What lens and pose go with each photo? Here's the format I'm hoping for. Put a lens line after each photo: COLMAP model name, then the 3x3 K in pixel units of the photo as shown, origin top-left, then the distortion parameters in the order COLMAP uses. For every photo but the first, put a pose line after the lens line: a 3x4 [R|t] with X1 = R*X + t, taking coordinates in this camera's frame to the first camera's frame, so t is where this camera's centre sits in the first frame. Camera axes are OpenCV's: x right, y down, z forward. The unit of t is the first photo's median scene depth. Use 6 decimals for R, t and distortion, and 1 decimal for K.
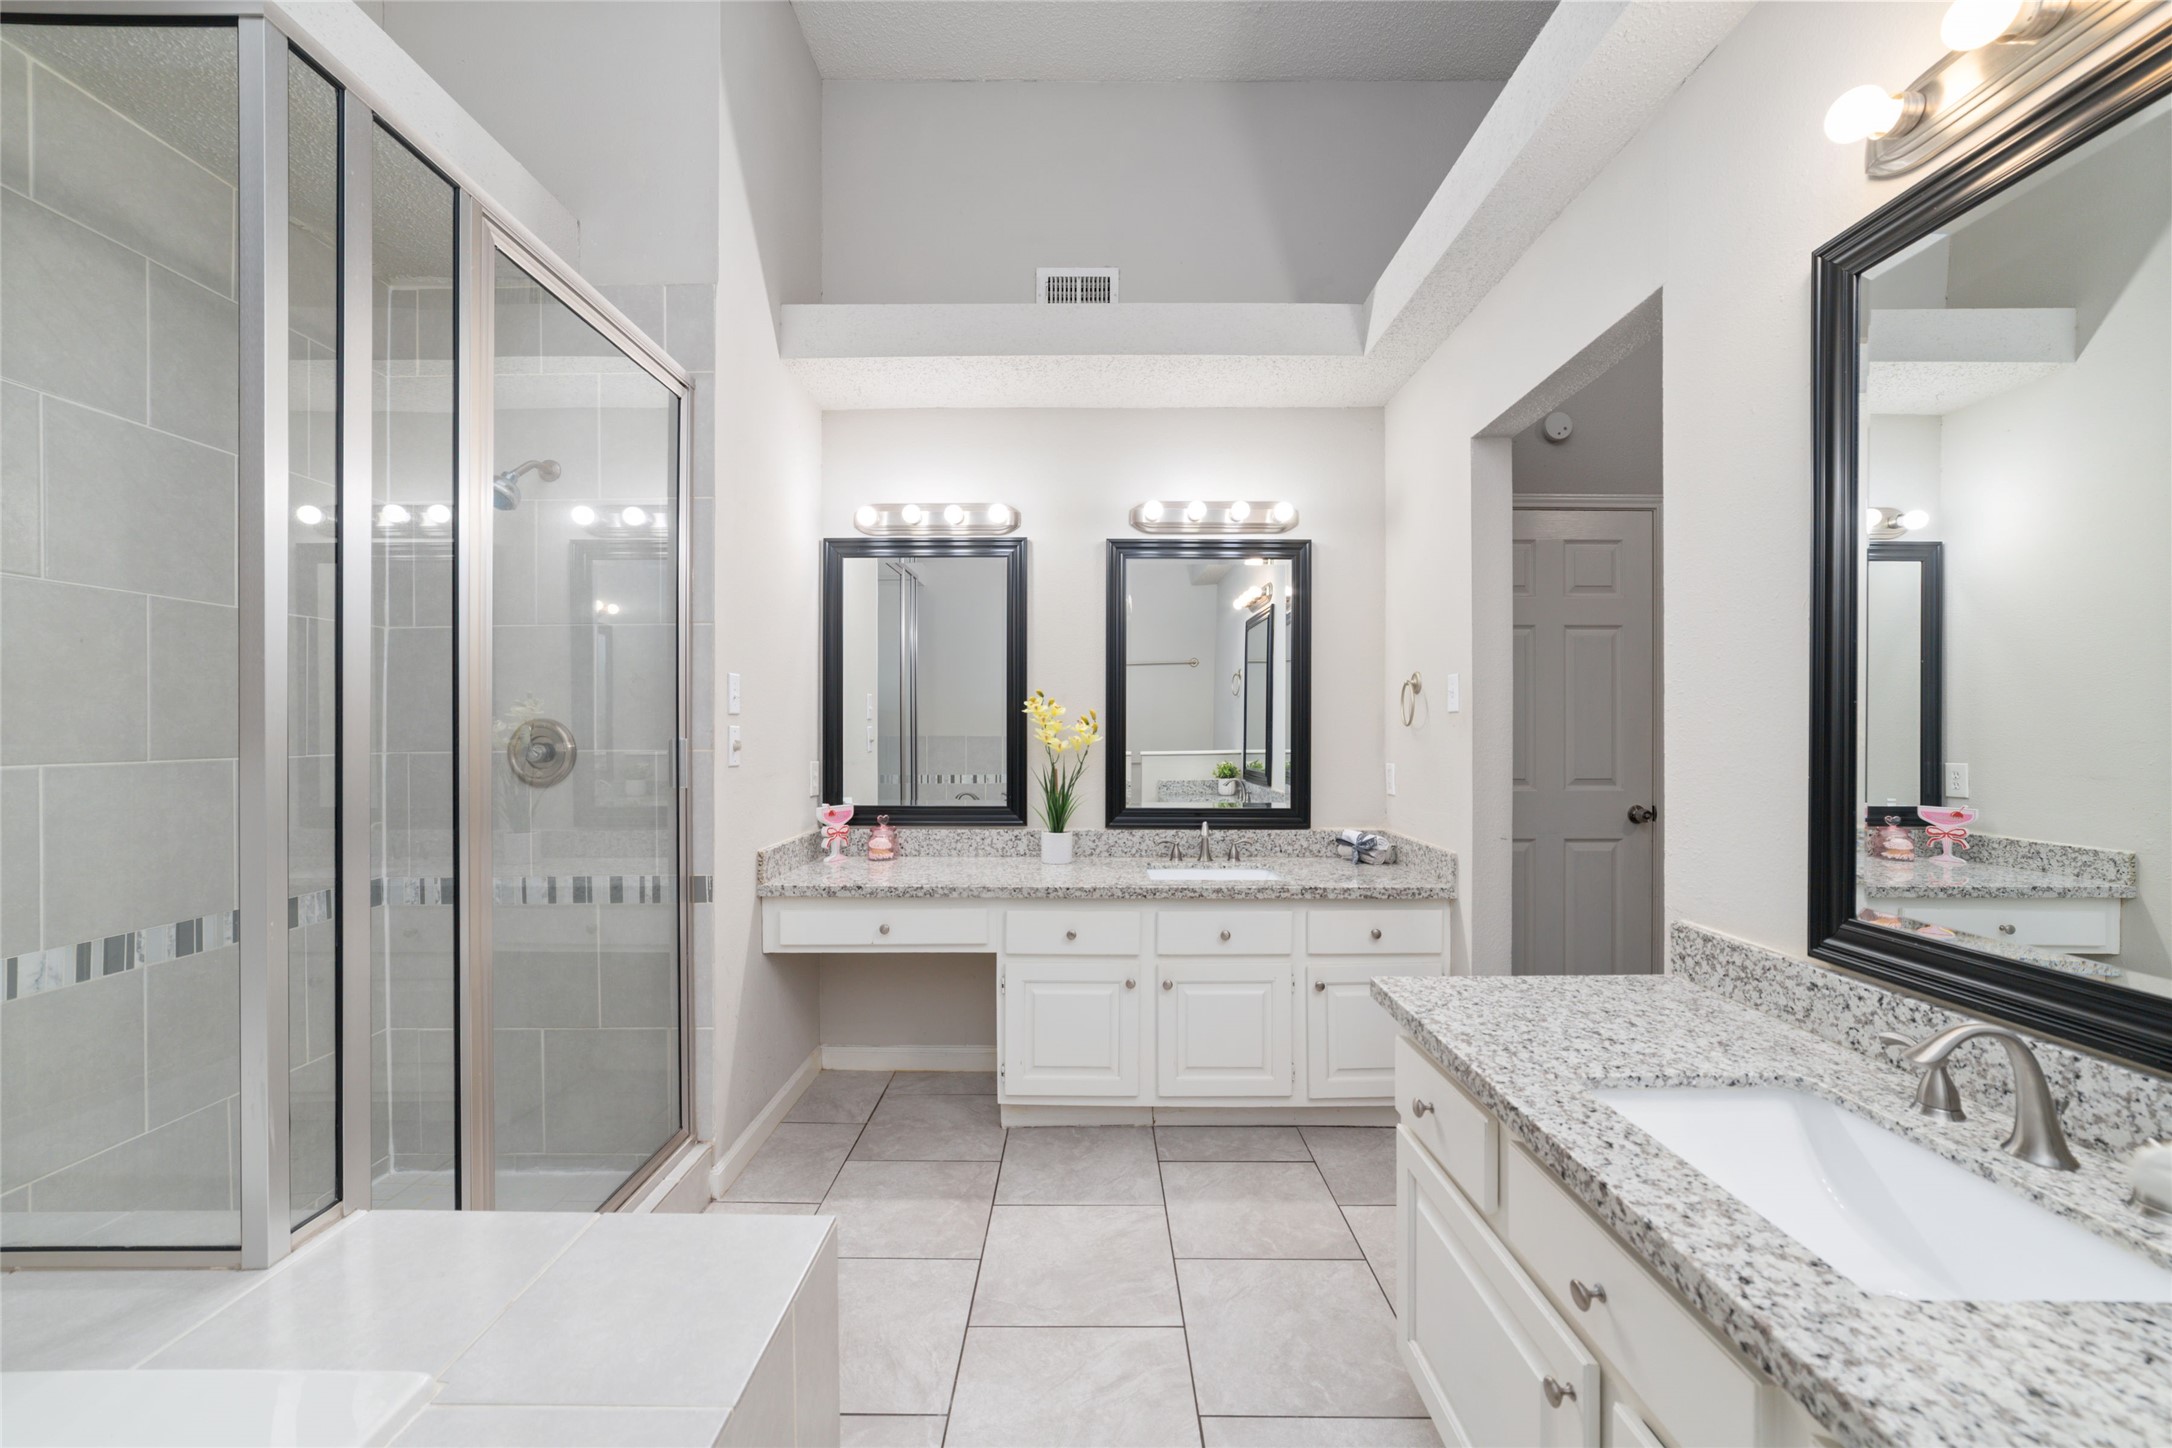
lens RADIAL K [[837.8, 0, 1085.0], [0, 837.8, 726.1], [0, 0, 1]] dist [-0.012670, 0.003827]
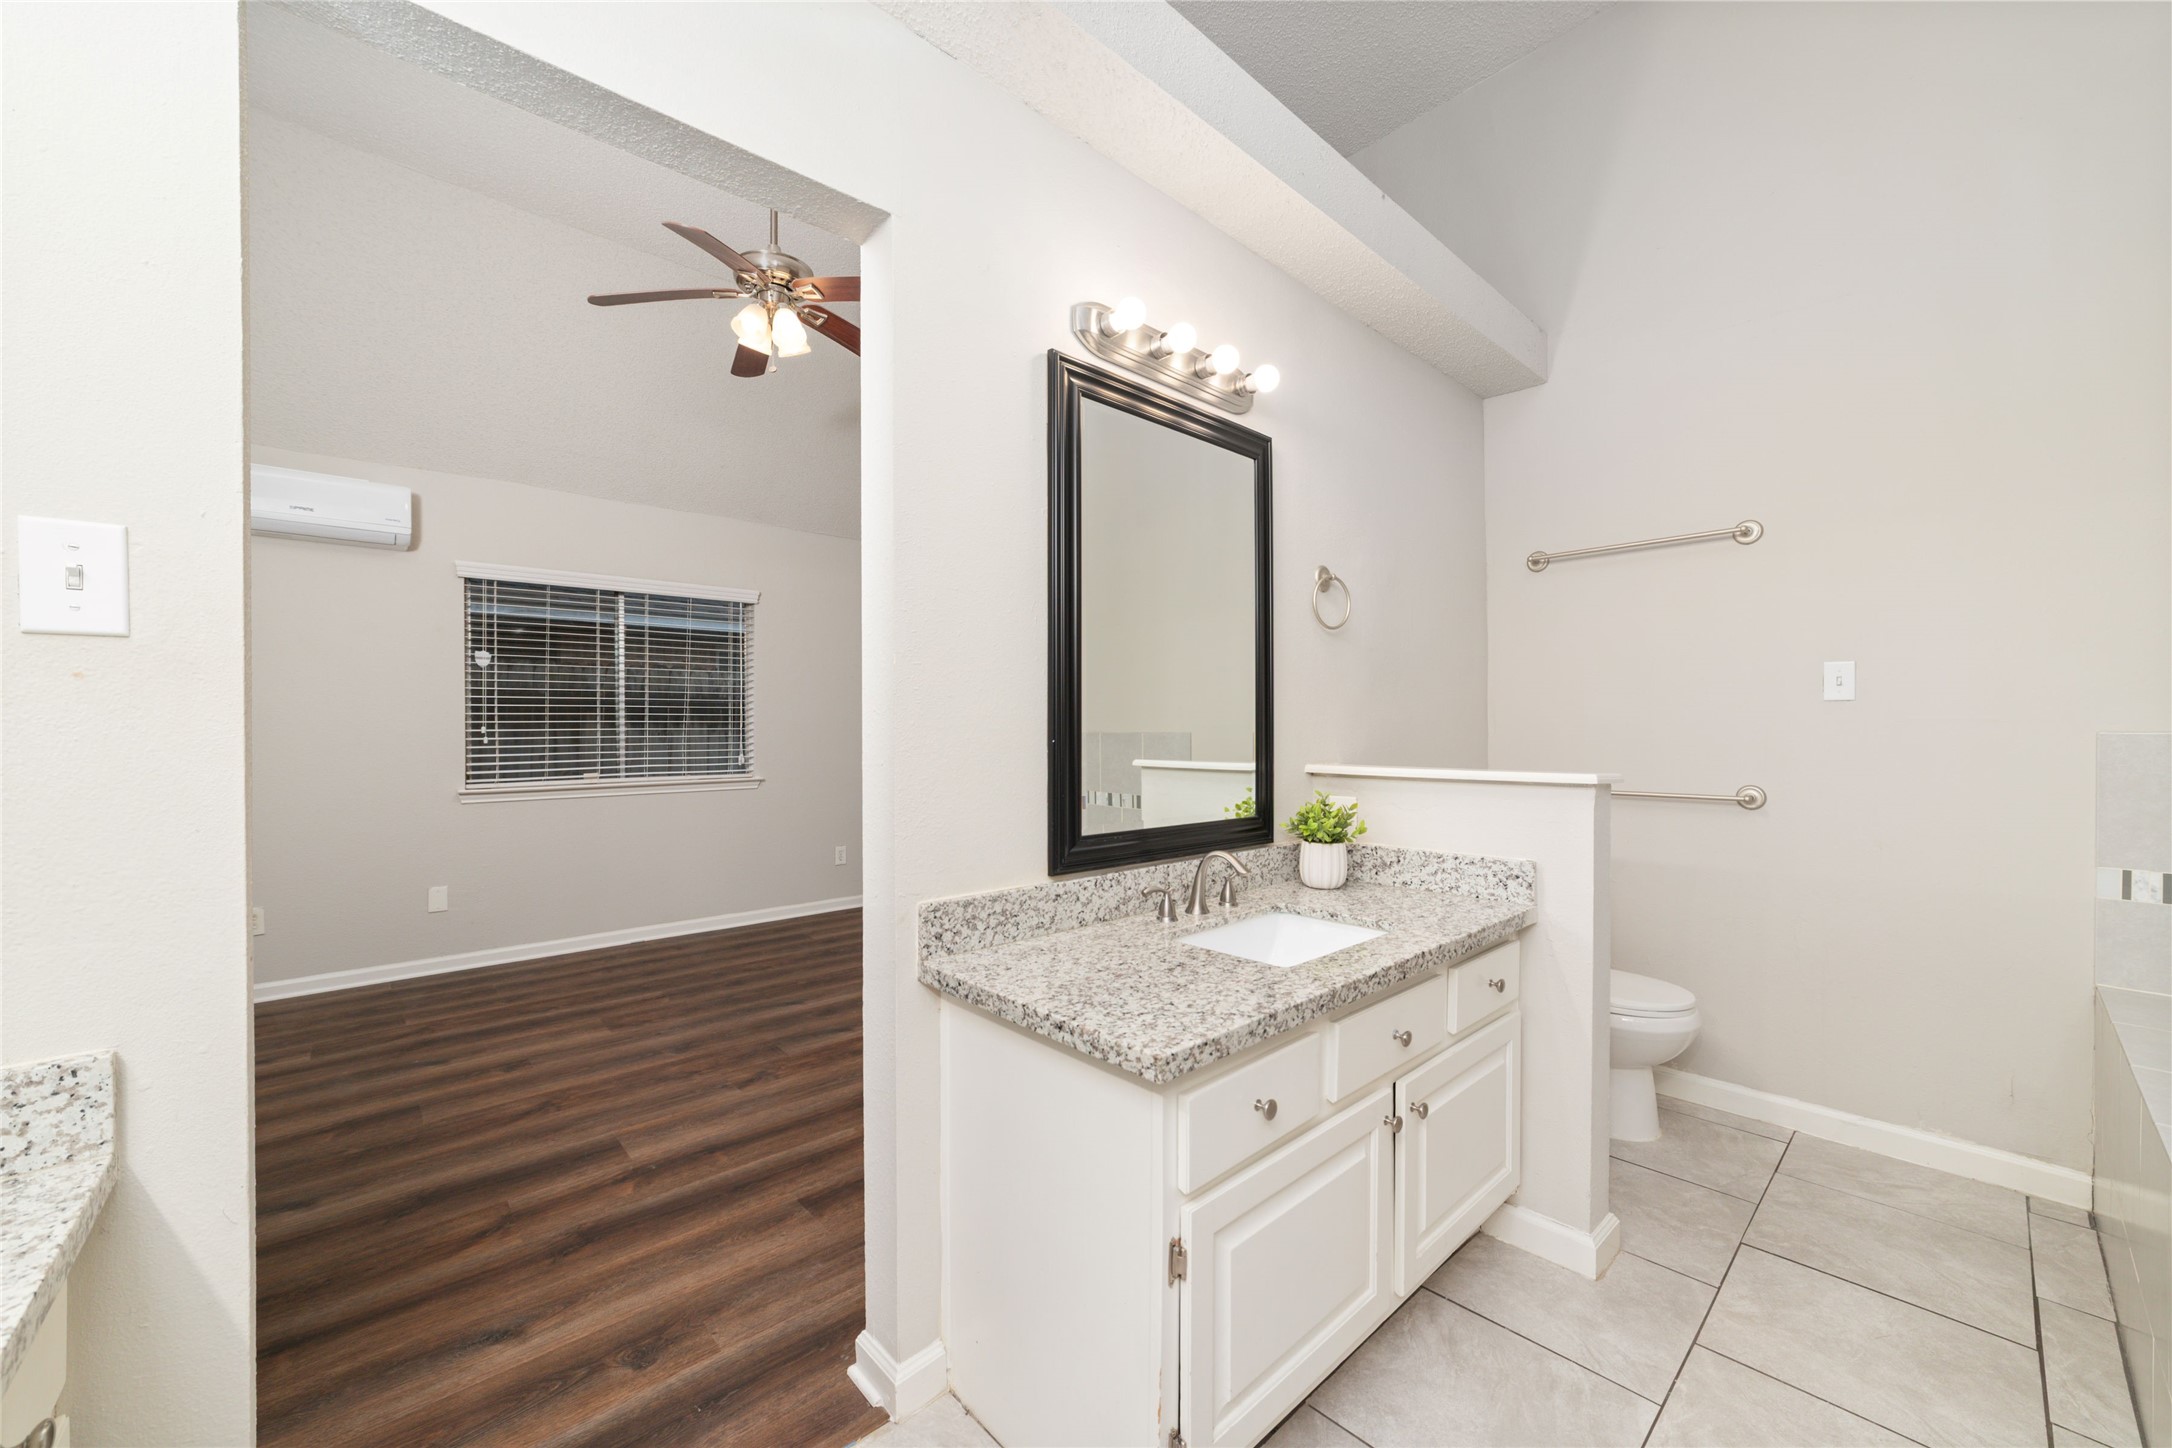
lens RADIAL K [[837.8, 0, 1080.4], [0, 837.8, 716.9], [0, 0, 1]] dist [-0.012670, 0.003827]
pose [[-0.677939, 0.012752, 0.735008, -0.130439], [0.000614, 0.999859, -0.016781, 0.041942], [-0.735118, -0.010925, -0.677851, 1.720266]]
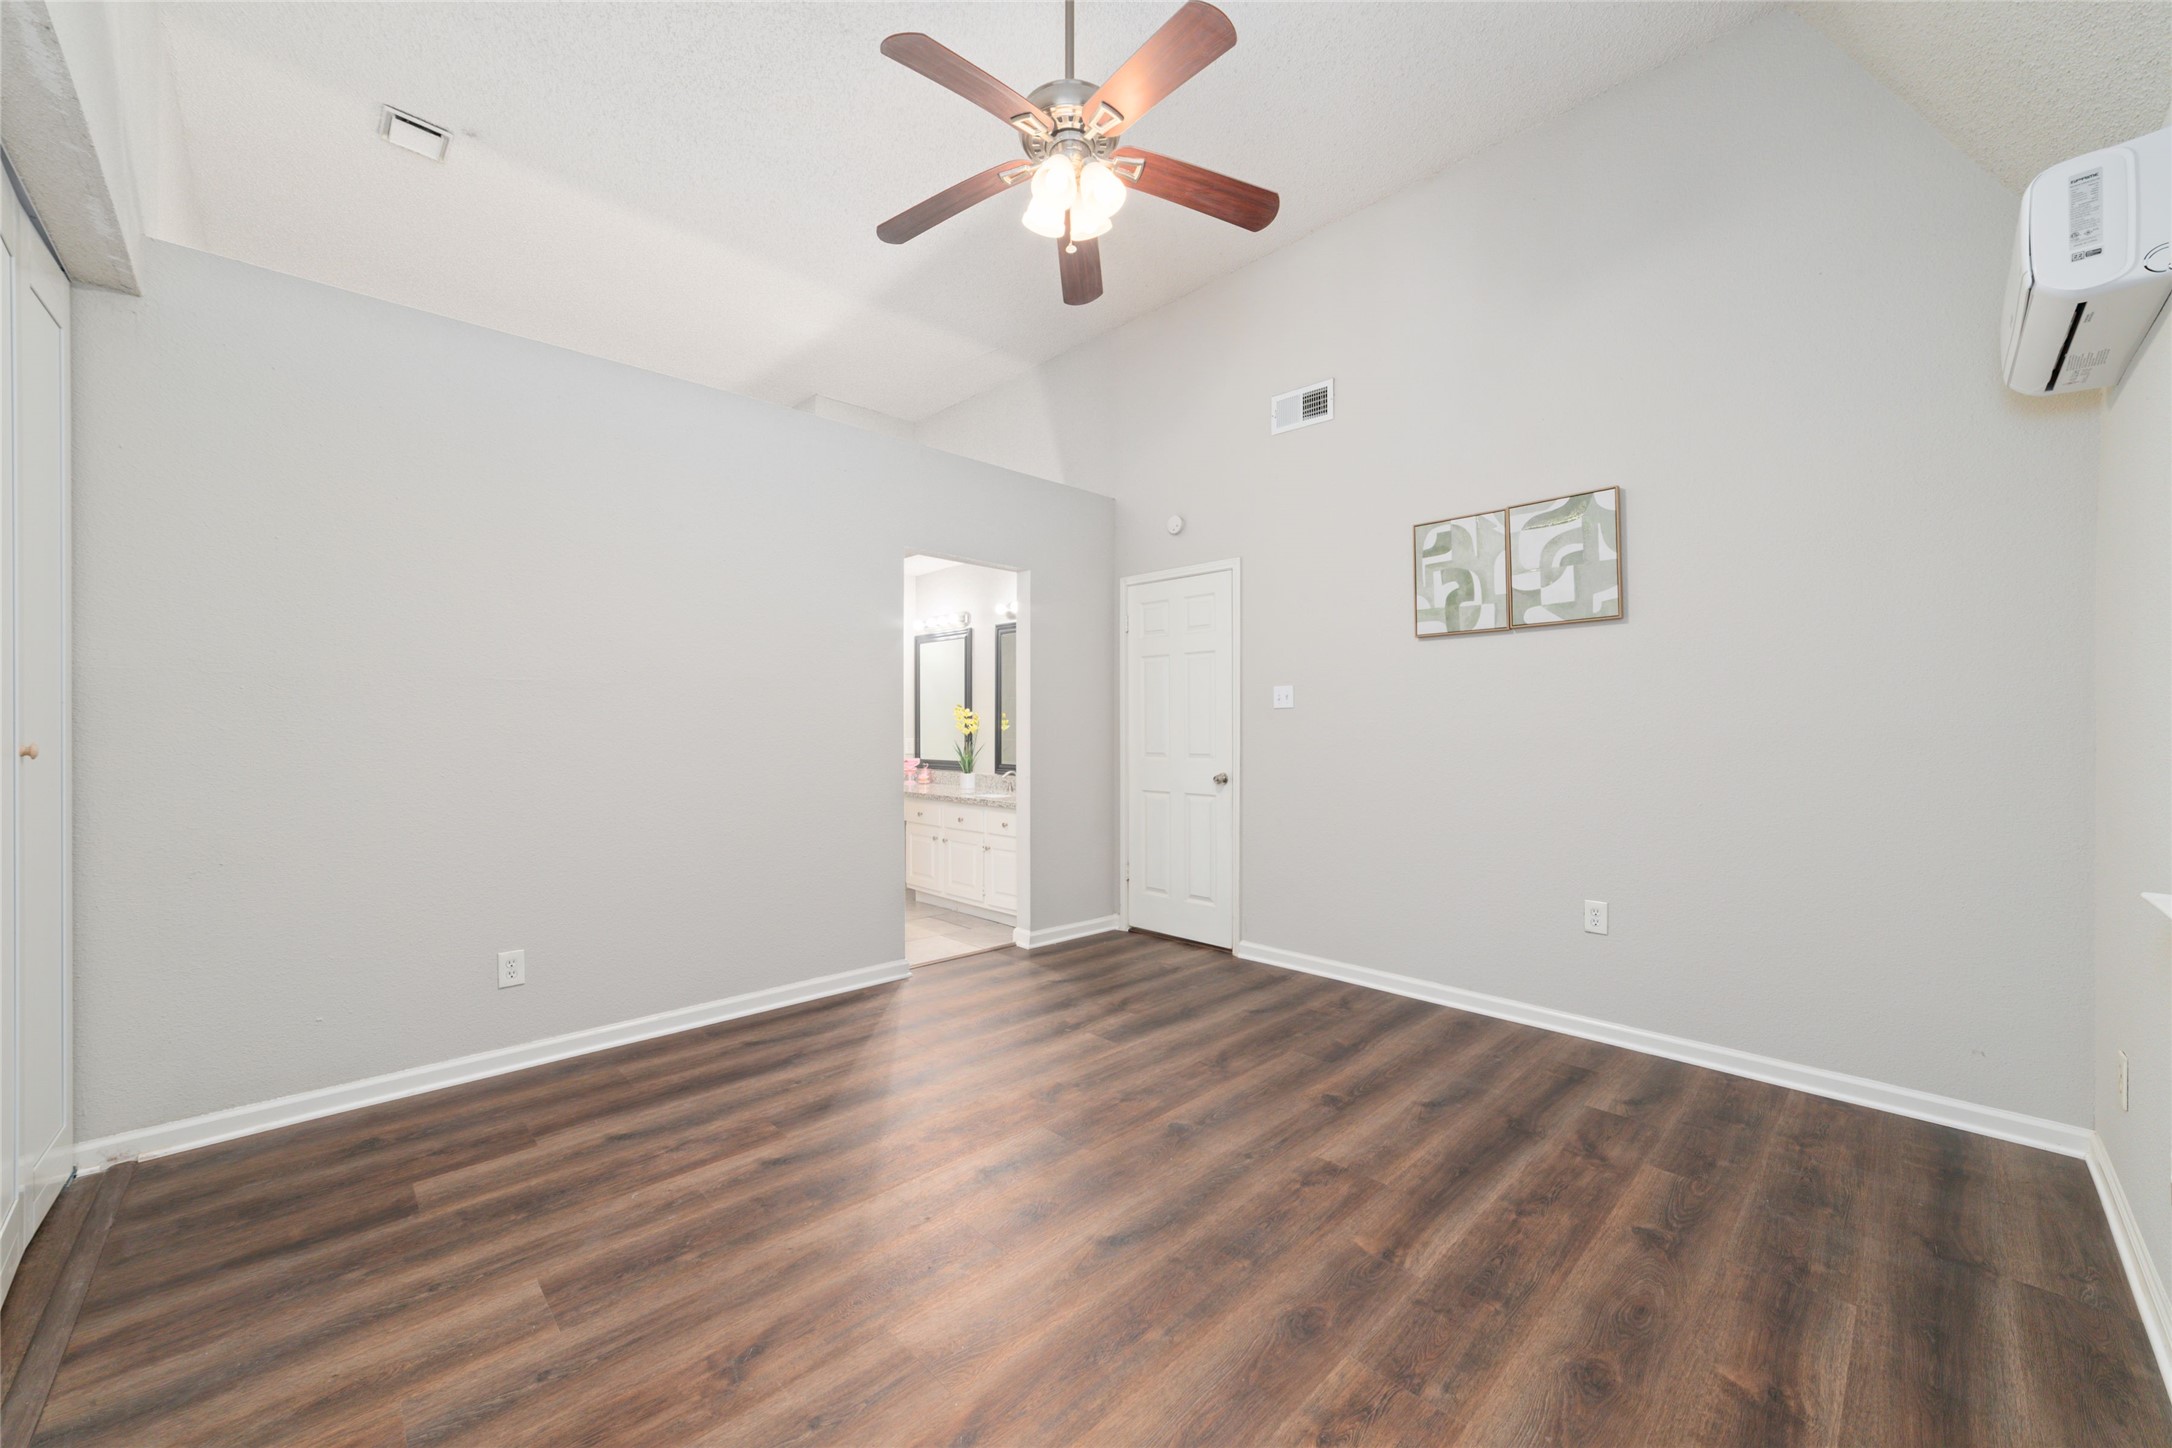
lens RADIAL K [[837.8, 0, 1090.4], [0, 837.8, 731.5], [0, 0, 1]] dist [-0.012670, 0.003827]
pose [[0.703102, 0.002026, -0.711086, 3.440950], [-0.003230, 0.999995, -0.000345, 0.053565], [0.711081, 0.002540, 0.703105, -0.440088]]
